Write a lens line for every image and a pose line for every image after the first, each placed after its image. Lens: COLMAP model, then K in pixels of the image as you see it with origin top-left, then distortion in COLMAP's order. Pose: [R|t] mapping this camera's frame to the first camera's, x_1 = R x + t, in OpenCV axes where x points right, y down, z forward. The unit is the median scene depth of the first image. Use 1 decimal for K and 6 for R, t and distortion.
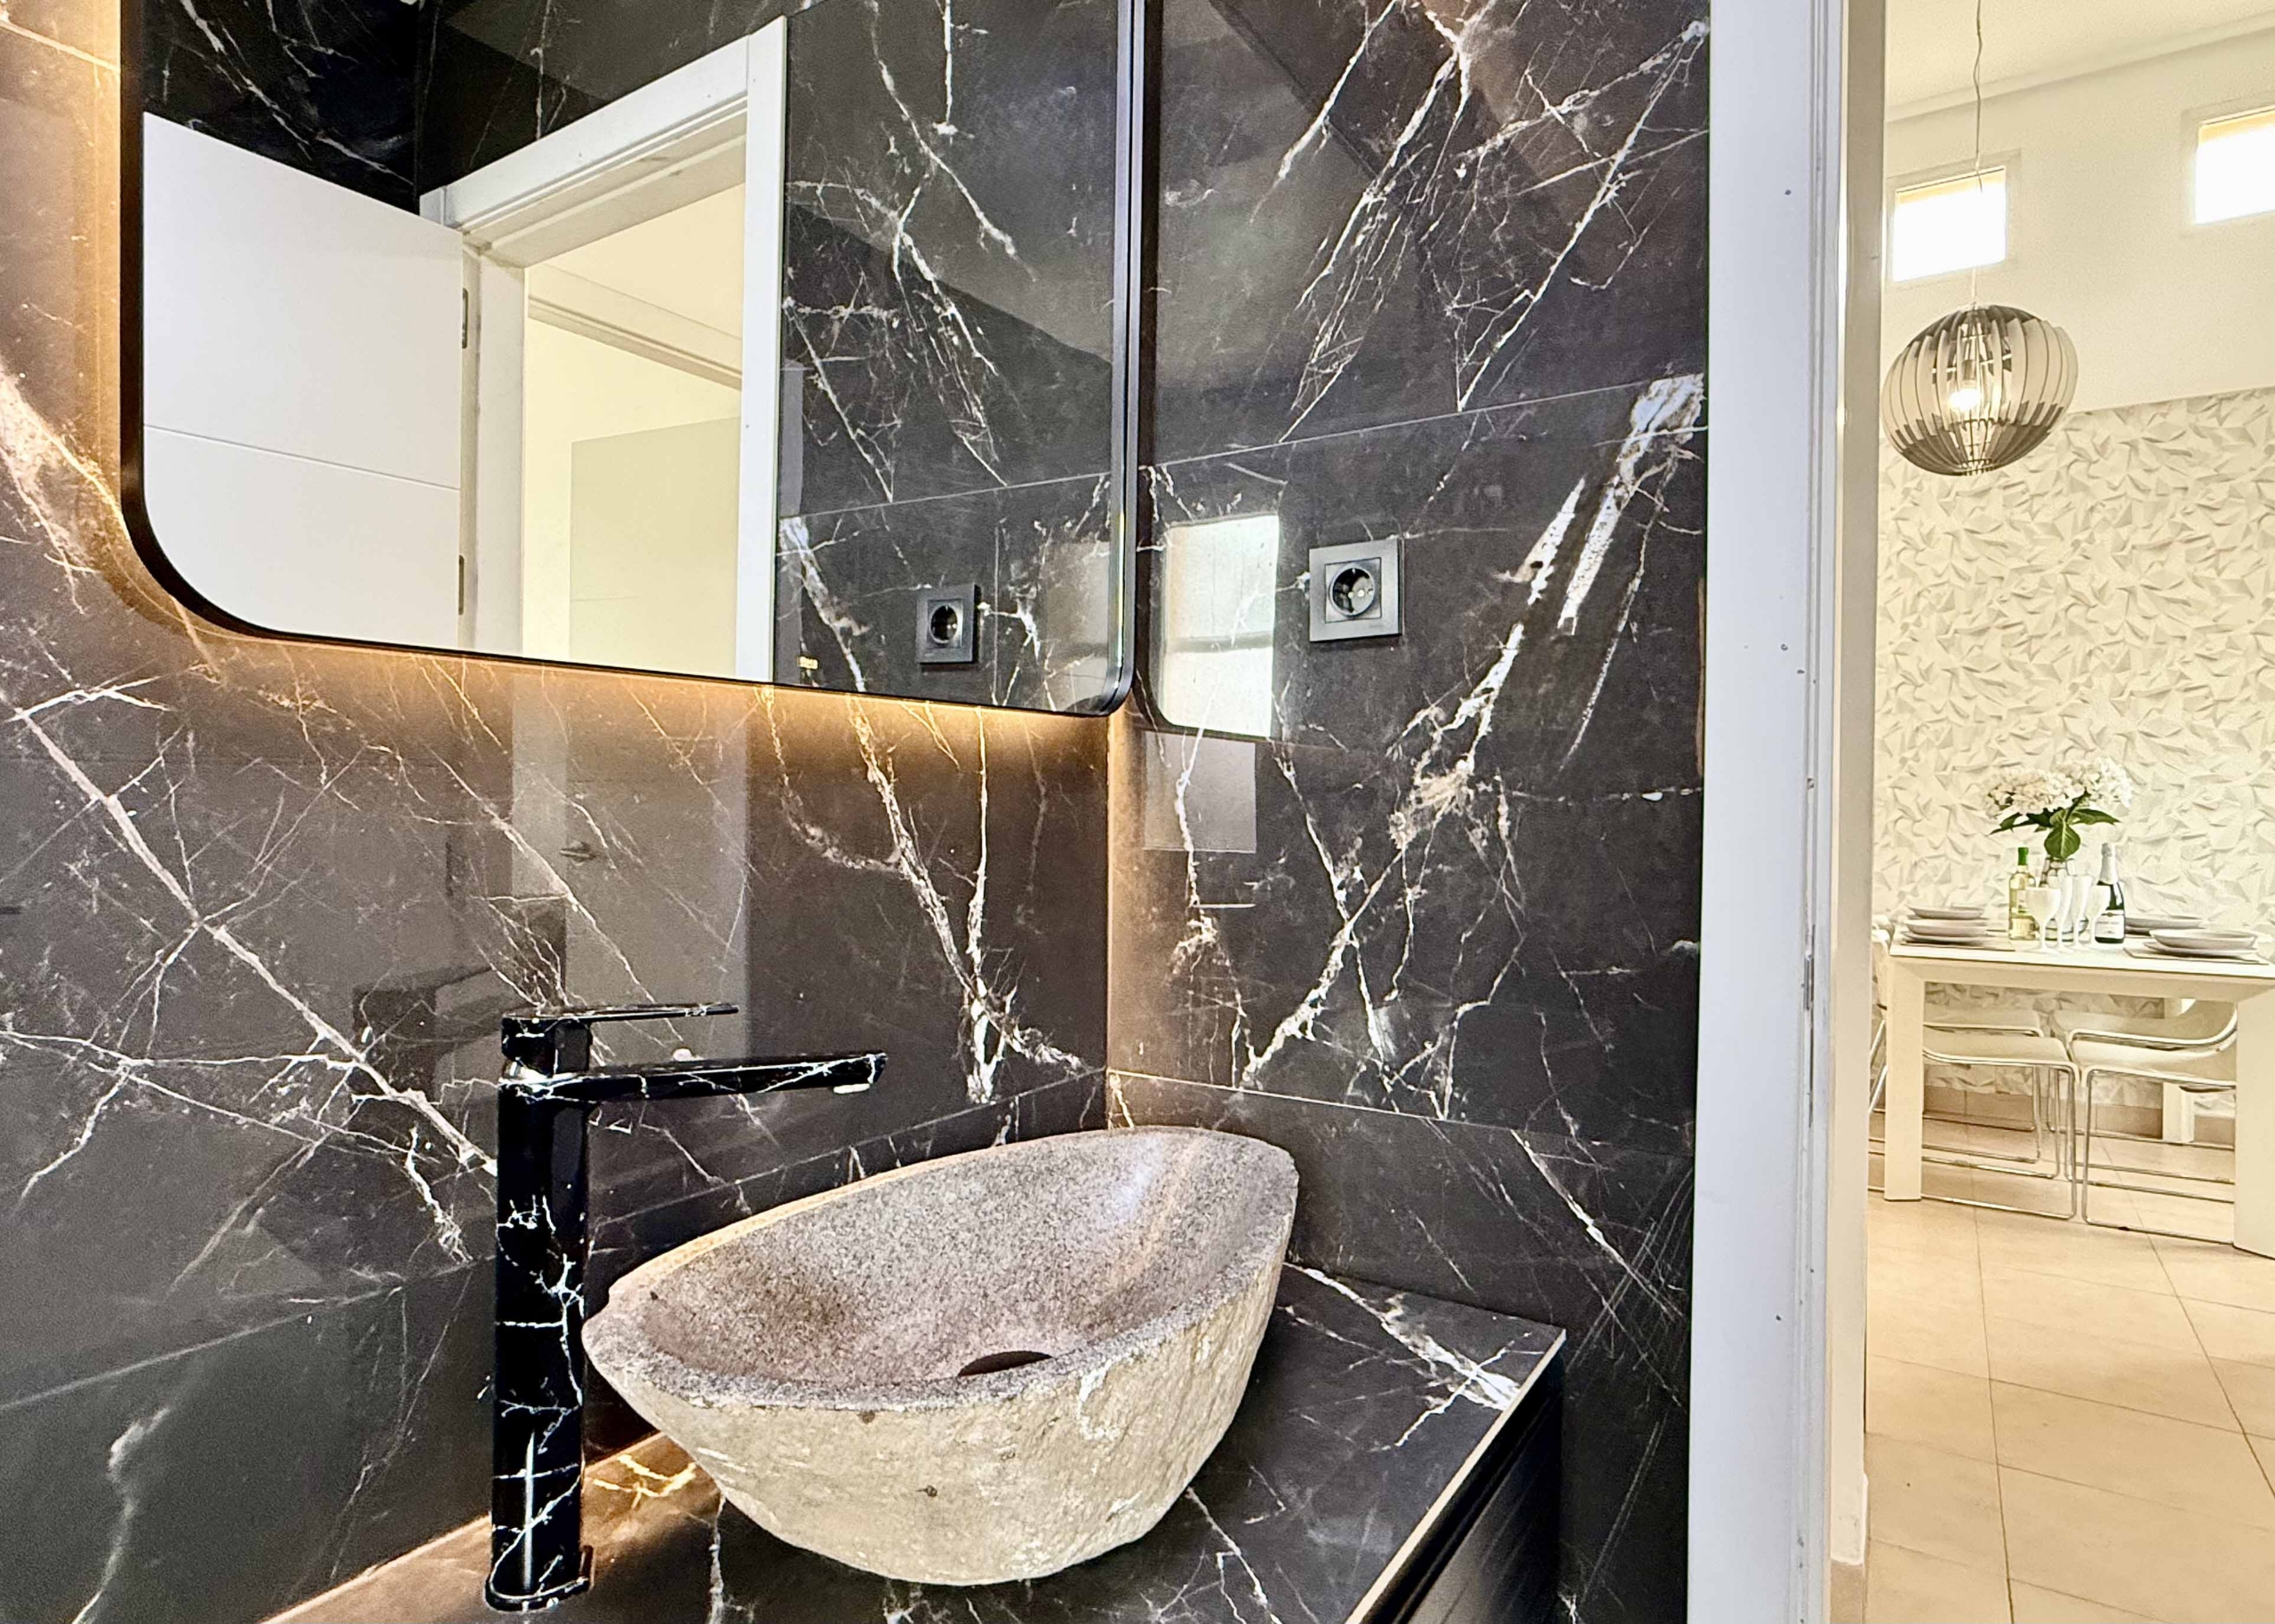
lens RADIAL K [[1242.2, 0, 1122.1], [0, 1242.2, 807.9], [0, 0, 1]] dist [-0.002391, -0.000491]
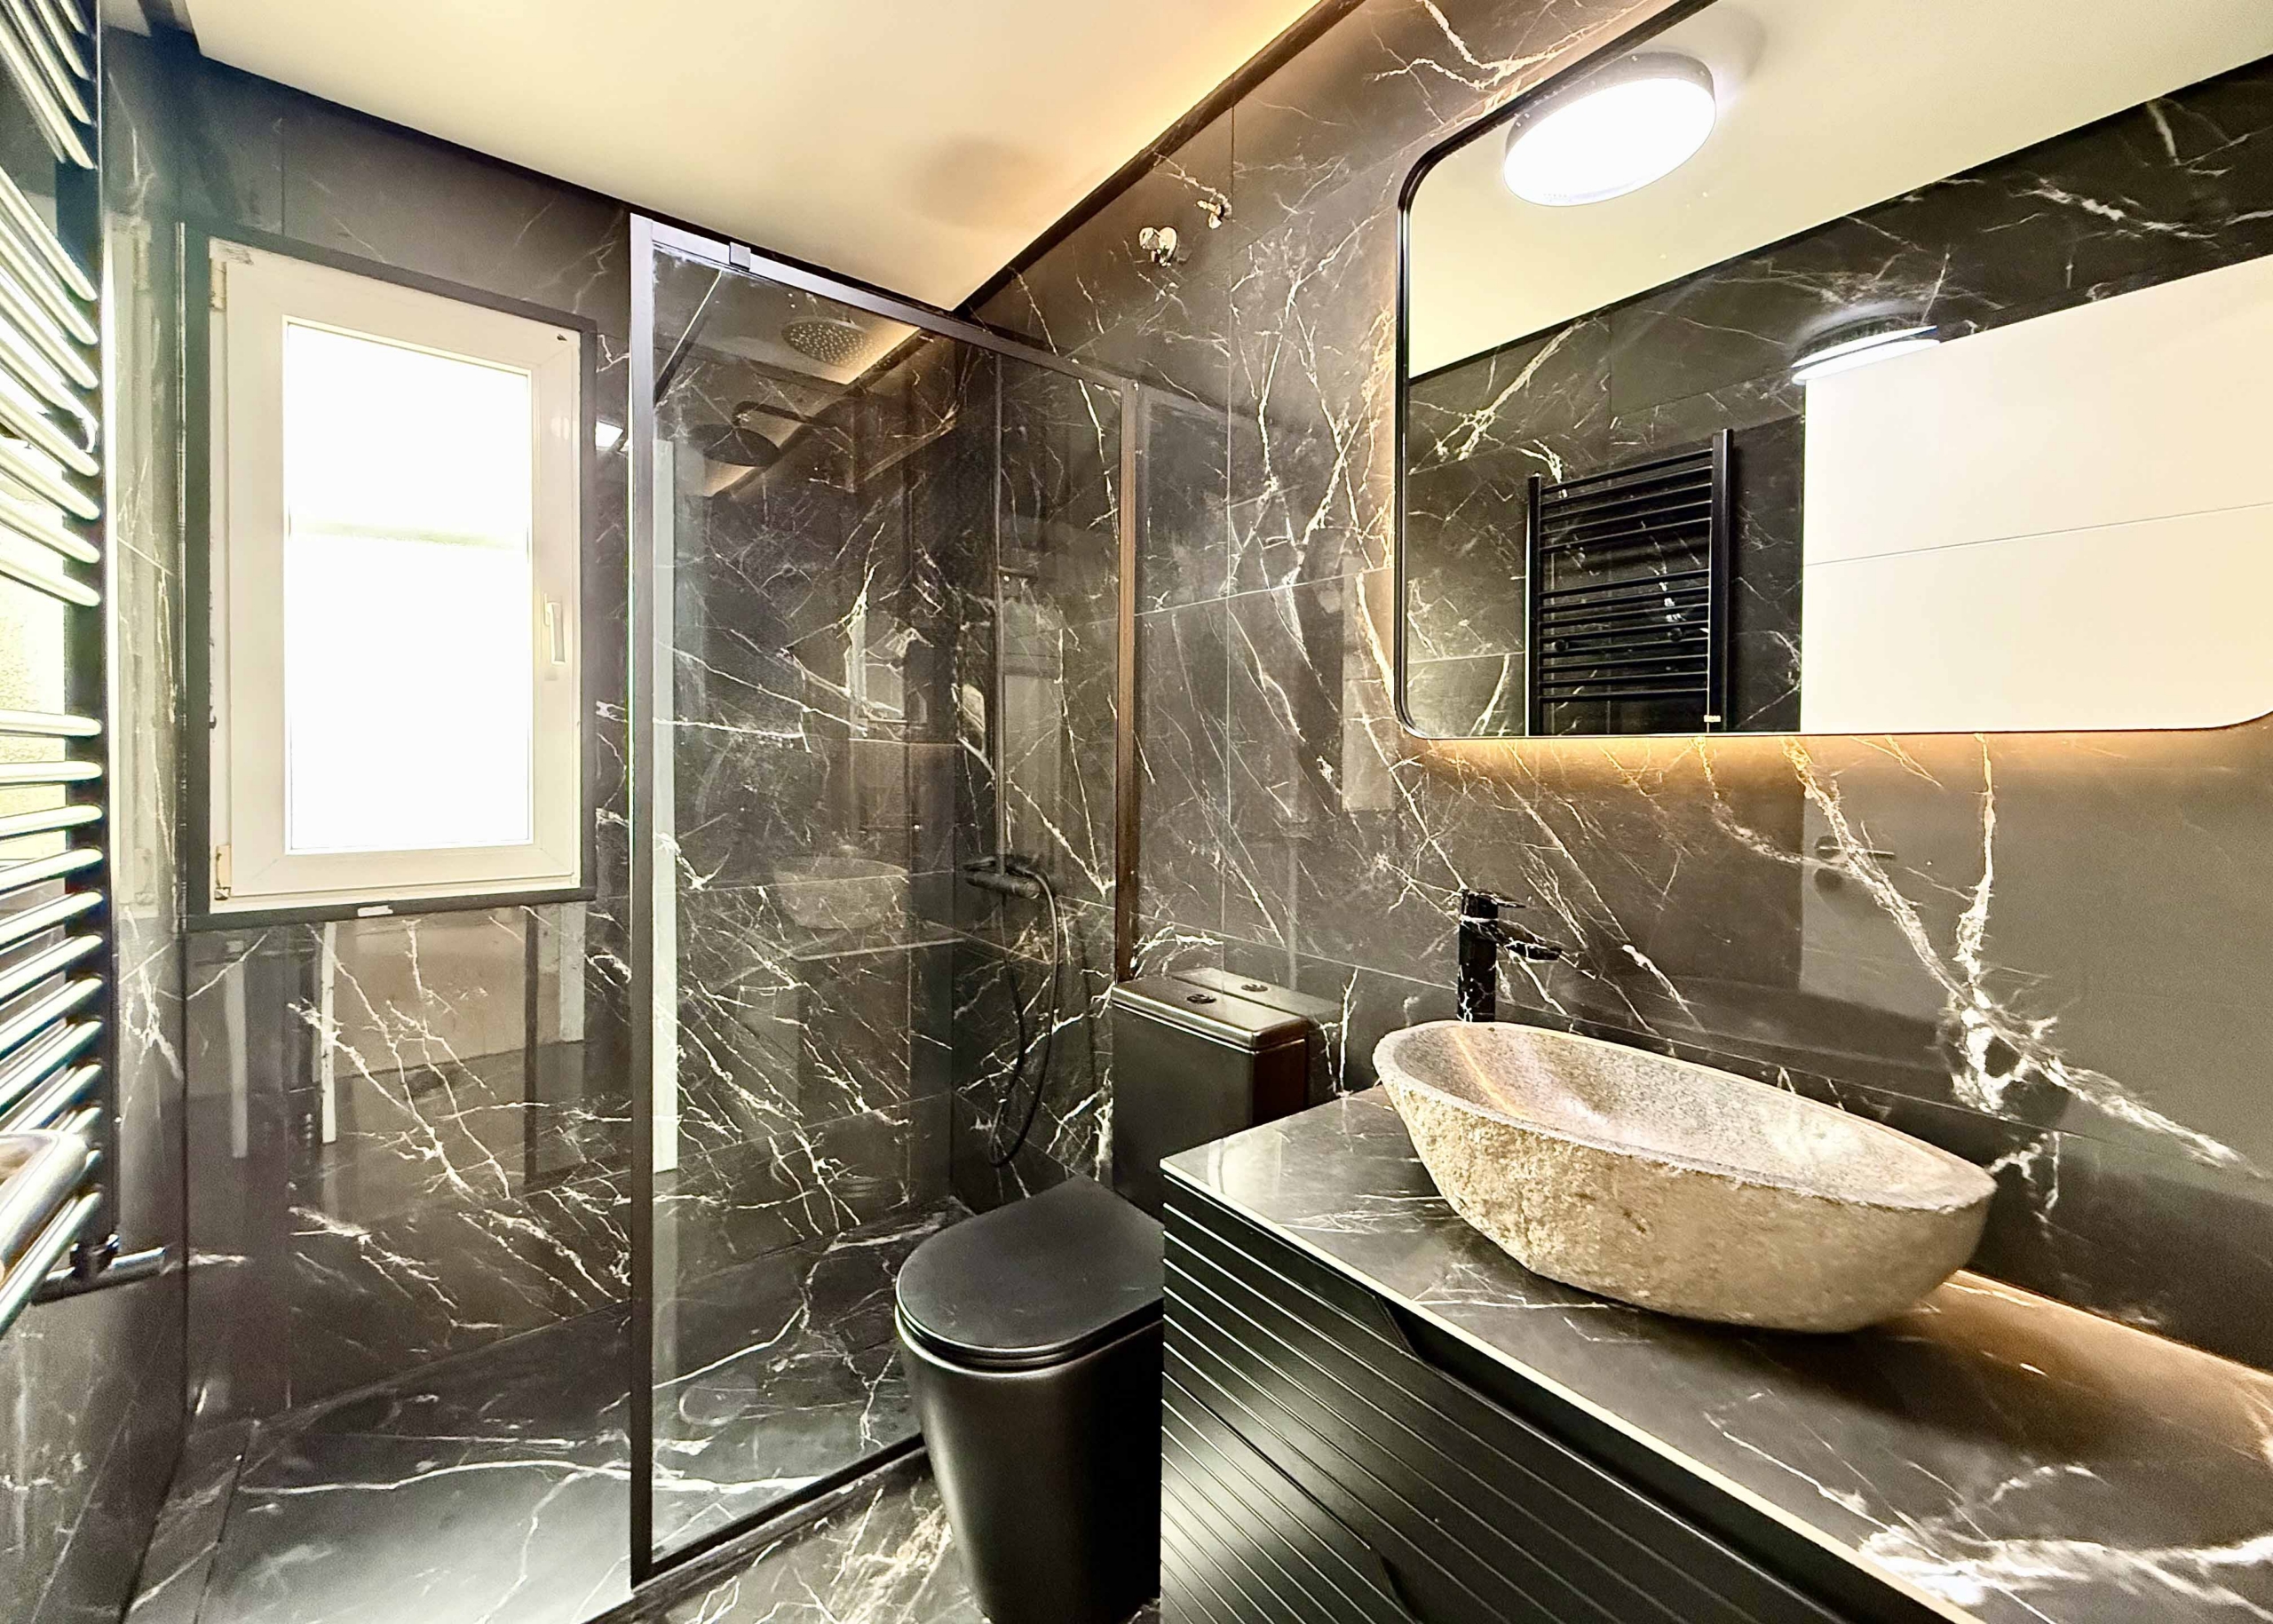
lens RADIAL K [[918.3, 0, 1123.4], [0, 918.3, 765.4], [0, 0, 1]] dist [-0.004443, 0.001571]
pose [[-0.330346, 0.000723, -0.943860, 0.863841], [-0.017271, 0.999828, 0.006810, -0.045566], [0.943702, 0.018551, -0.330277, 0.575233]]
